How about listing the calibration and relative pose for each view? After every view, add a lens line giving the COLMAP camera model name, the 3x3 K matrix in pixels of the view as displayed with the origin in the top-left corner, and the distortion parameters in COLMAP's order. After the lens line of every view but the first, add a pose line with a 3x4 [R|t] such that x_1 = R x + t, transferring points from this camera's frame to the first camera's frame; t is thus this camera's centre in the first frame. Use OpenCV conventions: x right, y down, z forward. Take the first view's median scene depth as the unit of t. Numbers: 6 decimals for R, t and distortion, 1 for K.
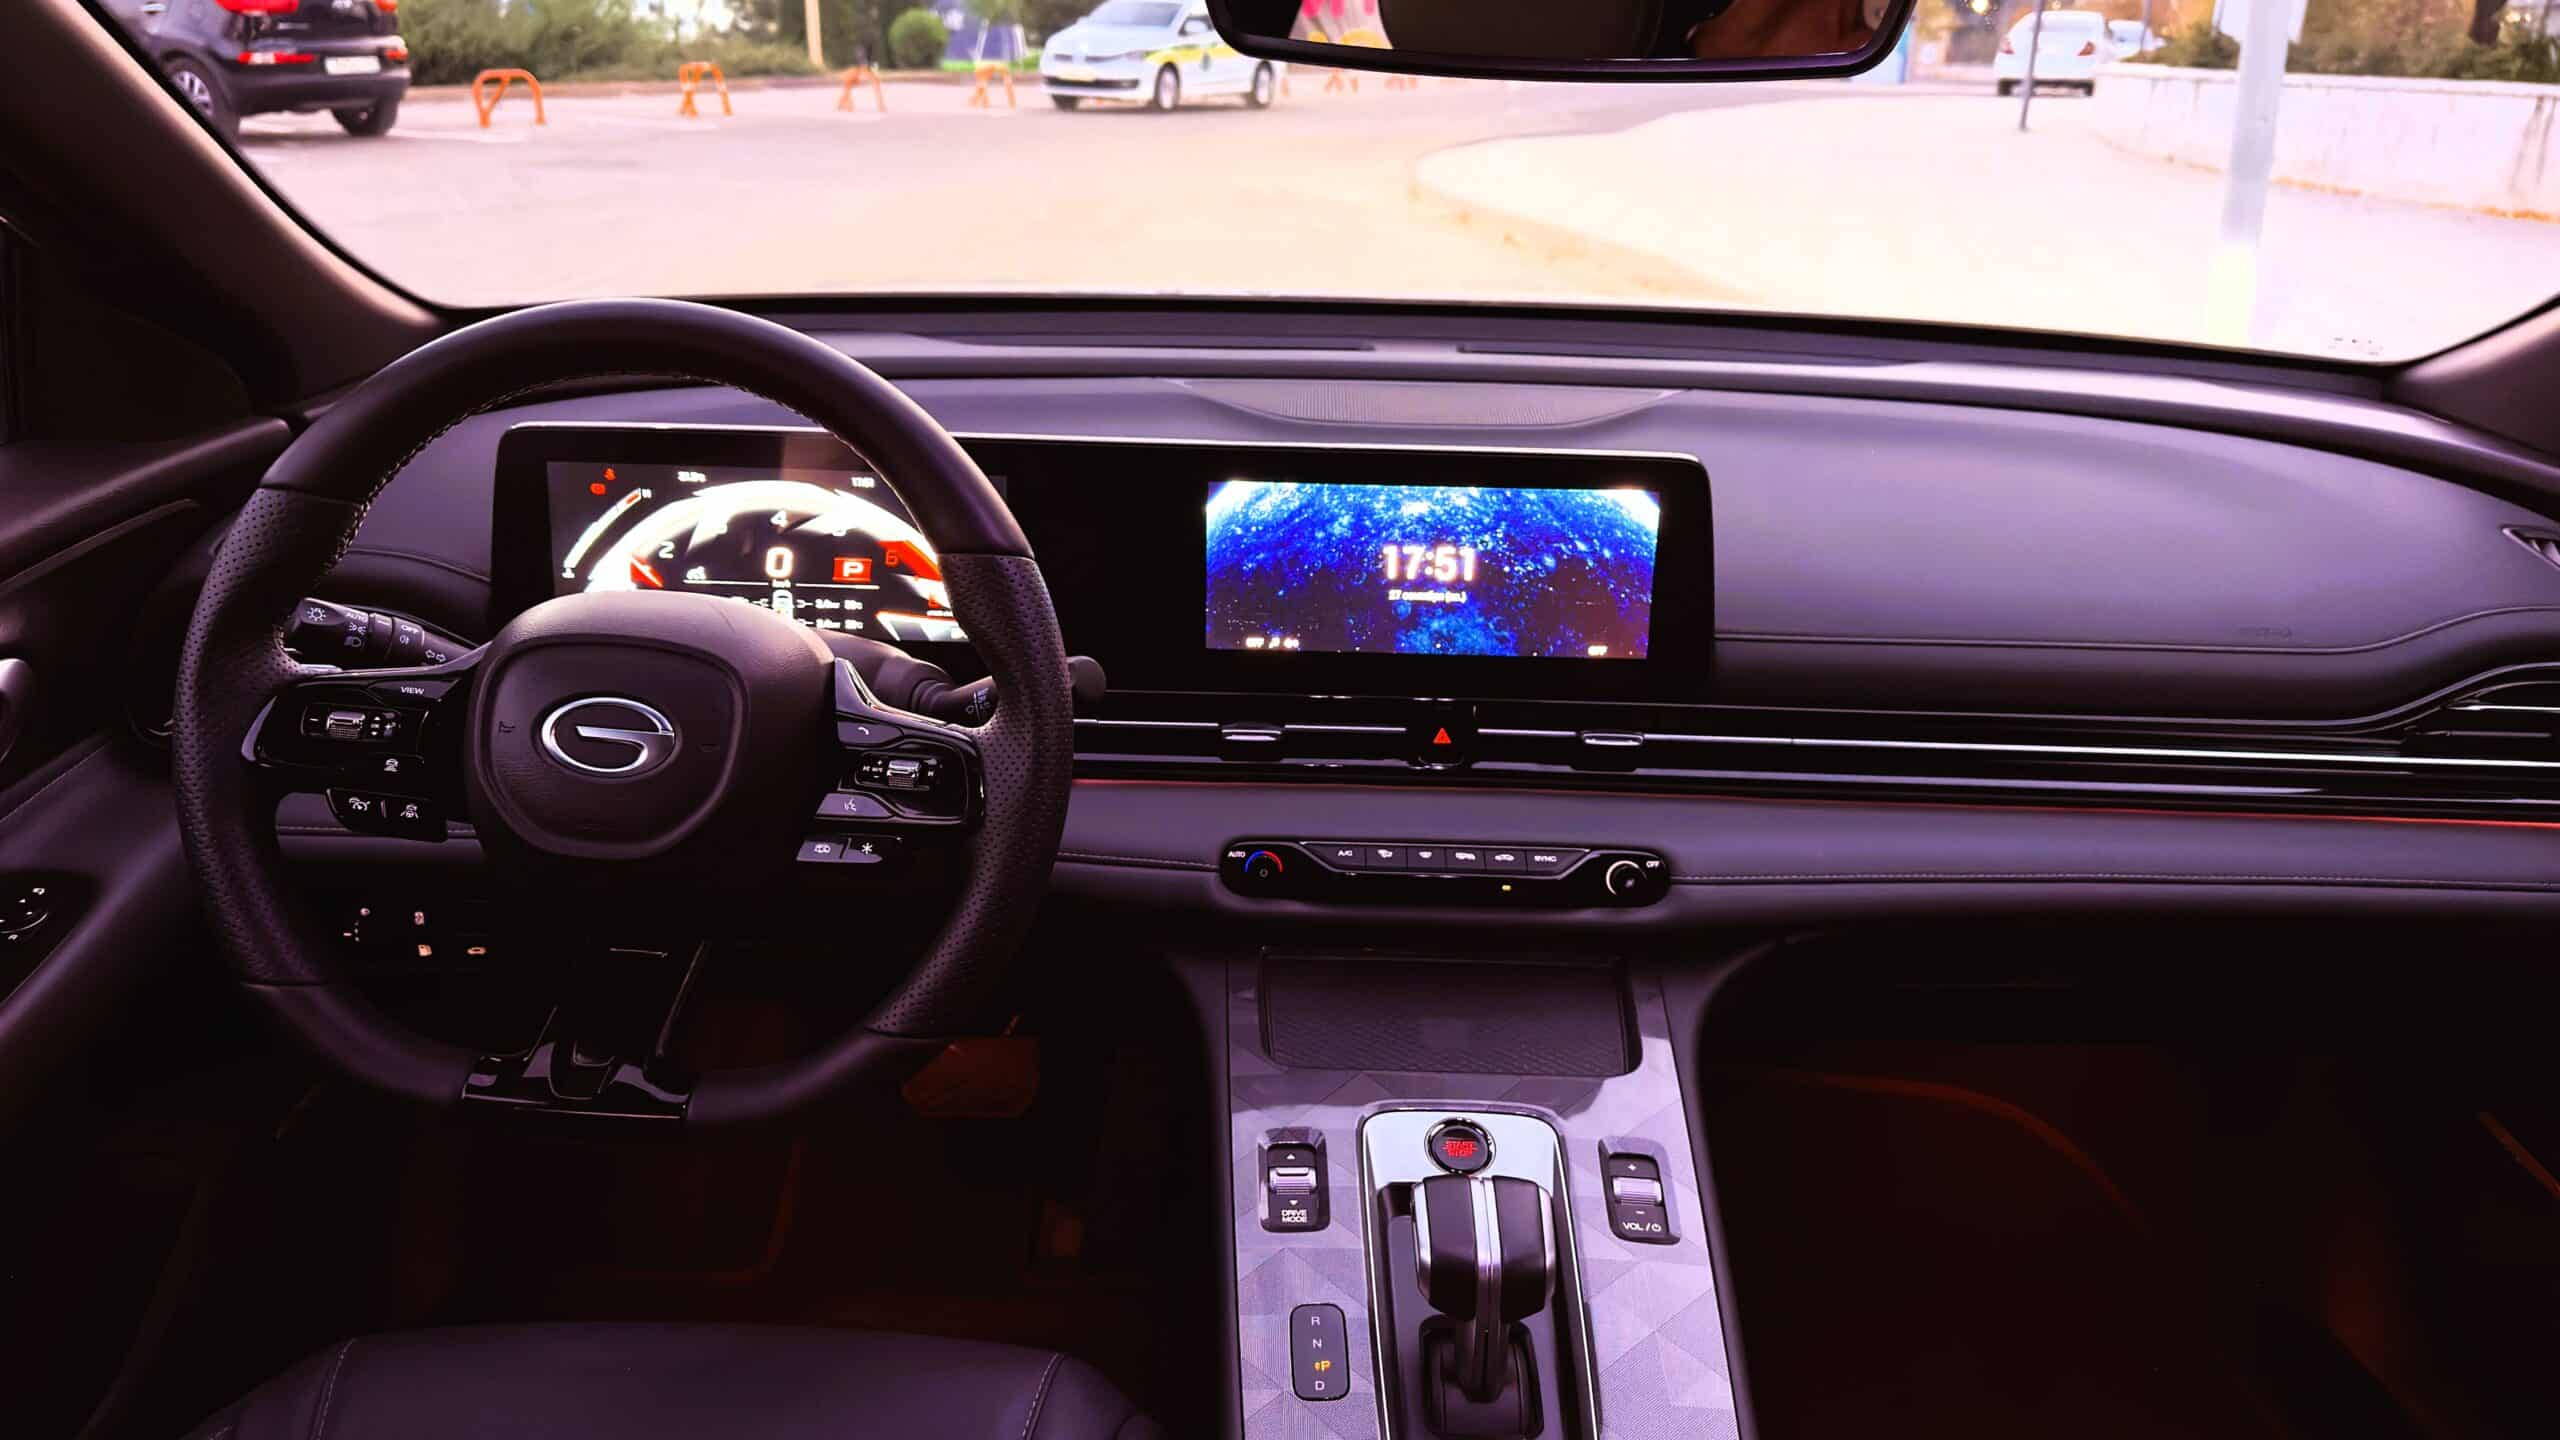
lens RADIAL K [[1776.0, 0, 1280.0], [0, 1776.0, 720.0], [0, 0, 1]] dist [0.097831, -0.153233]
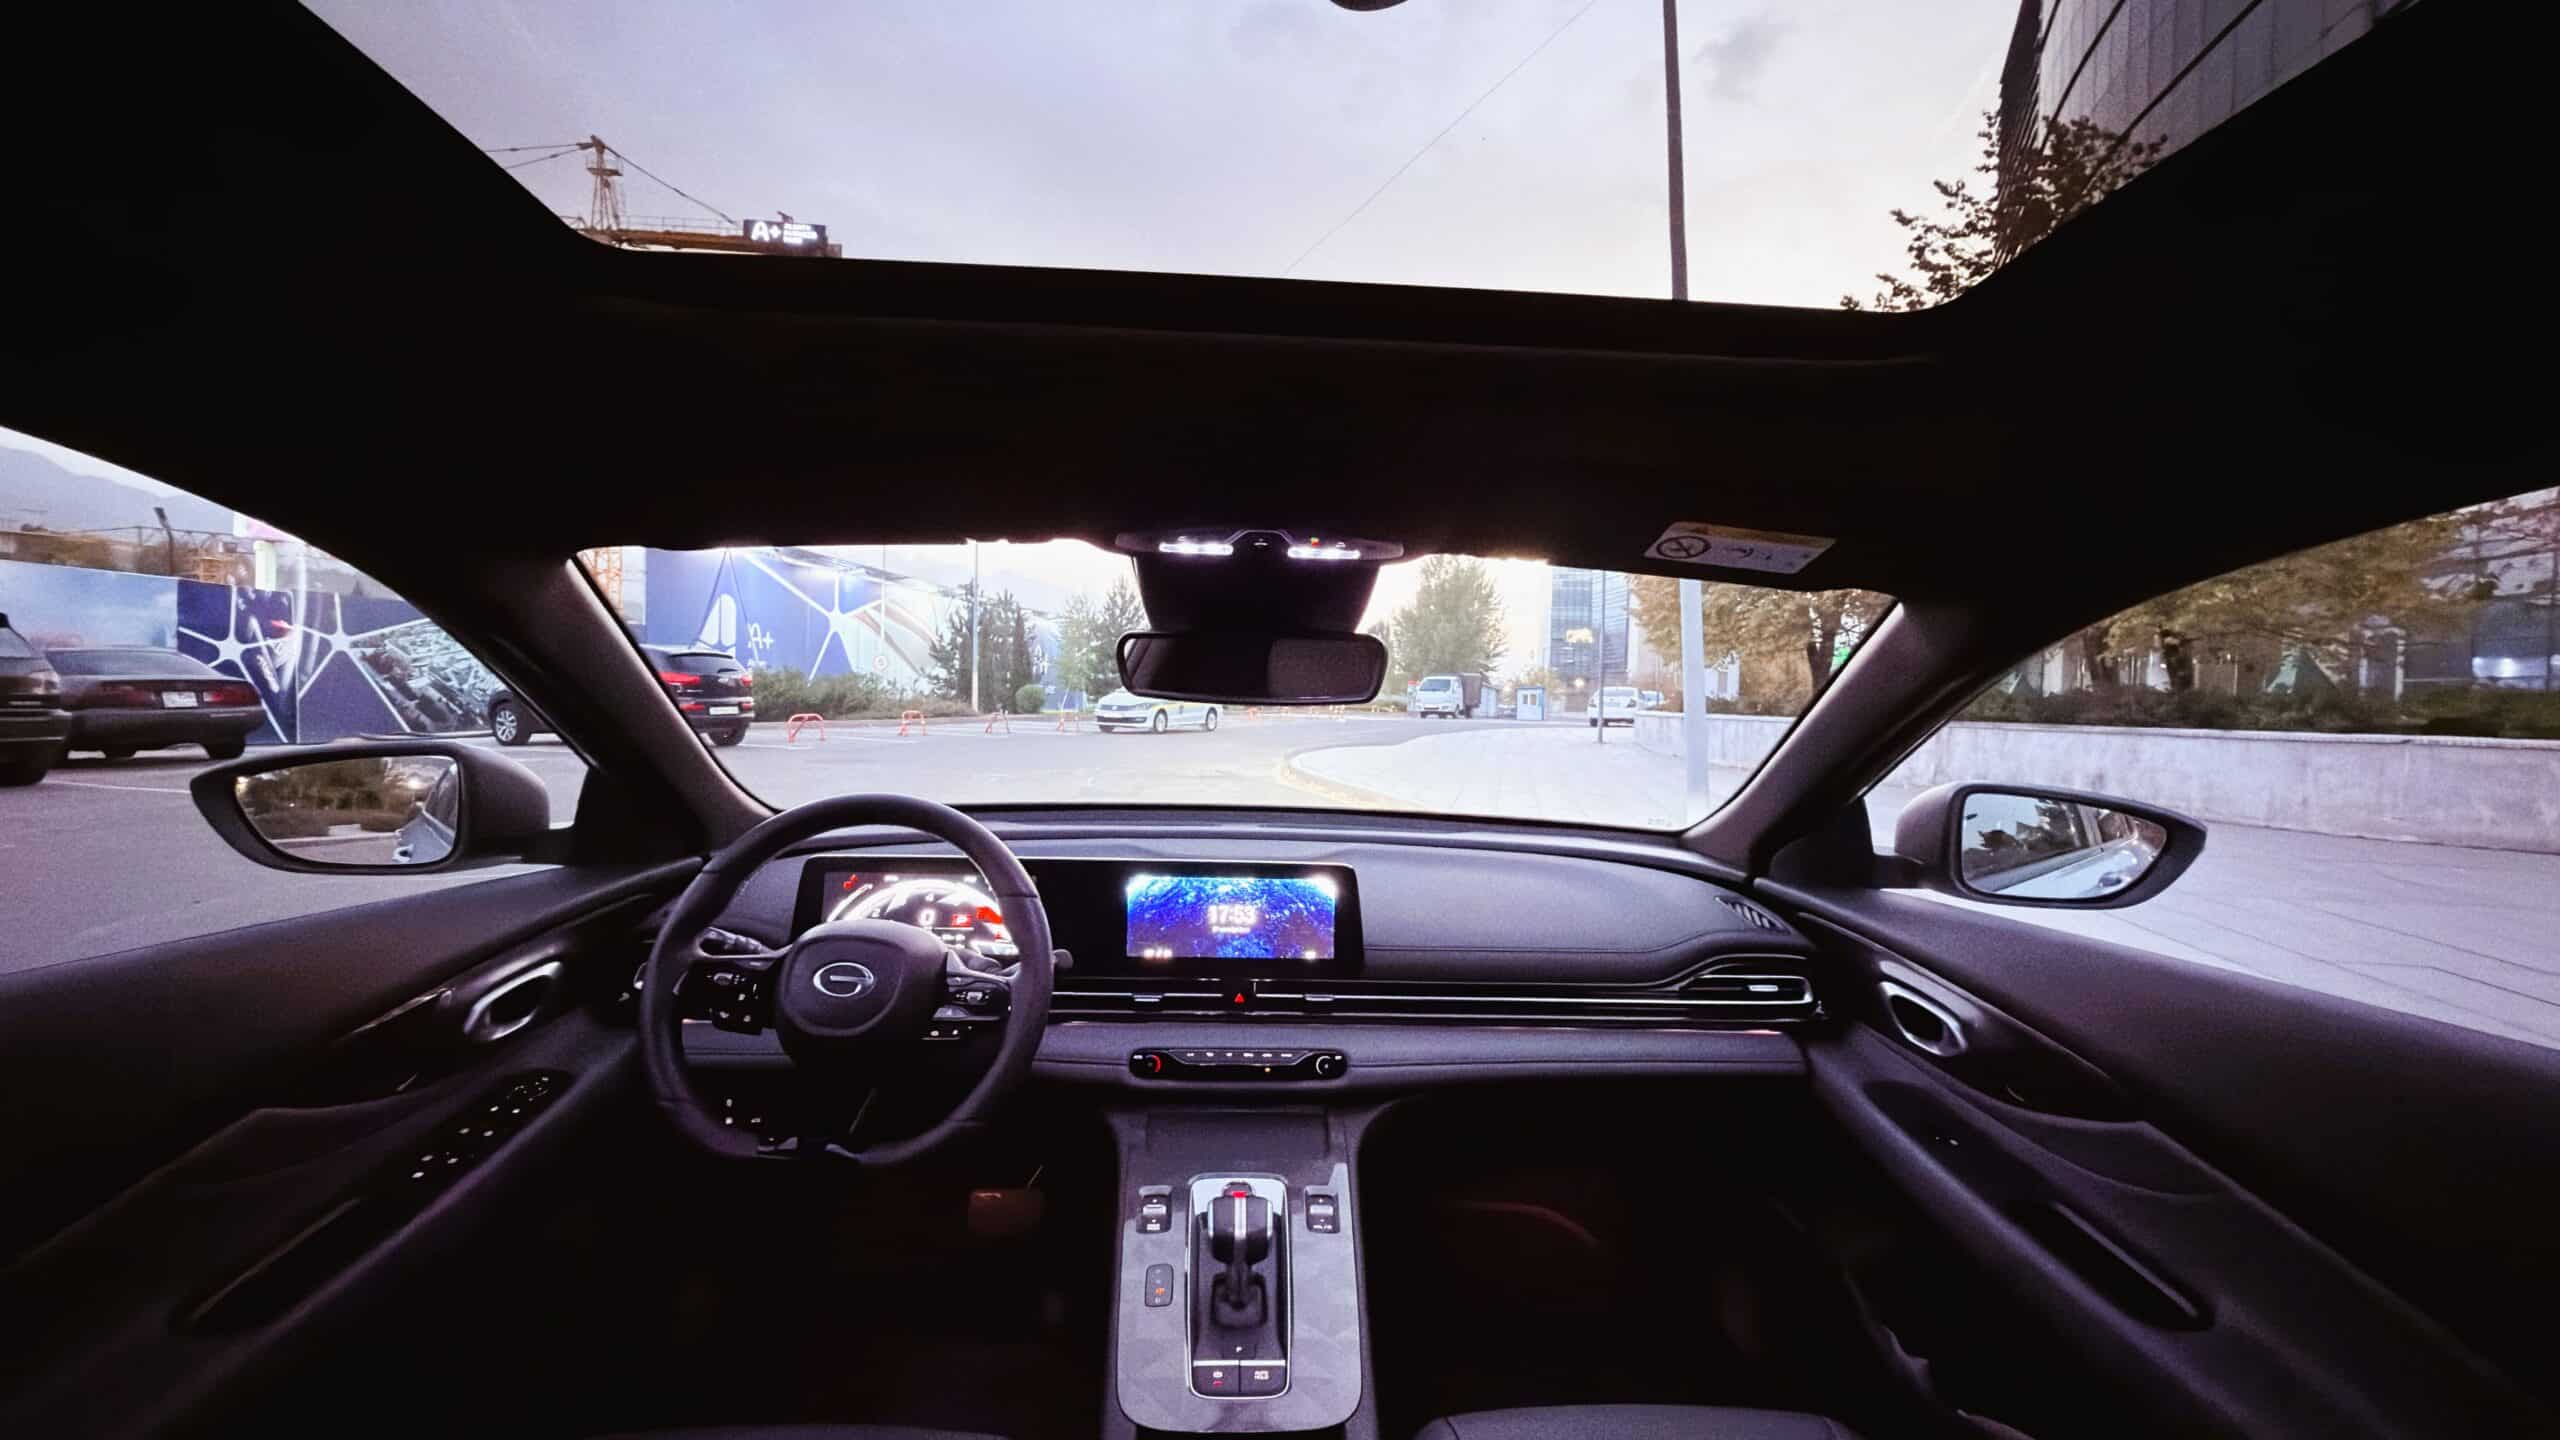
lens RADIAL K [[1021.2, 0, 1280.0], [0, 1021.2, 720.0], [0, 0, 1]] dist [-0.018631, -0.000003]
pose [[0.998558, 0.001162, 0.053664, 0.076321], [0.016870, 0.942307, -0.334324, 0.105564], [-0.050957, 0.334747, 0.940929, -0.248135]]
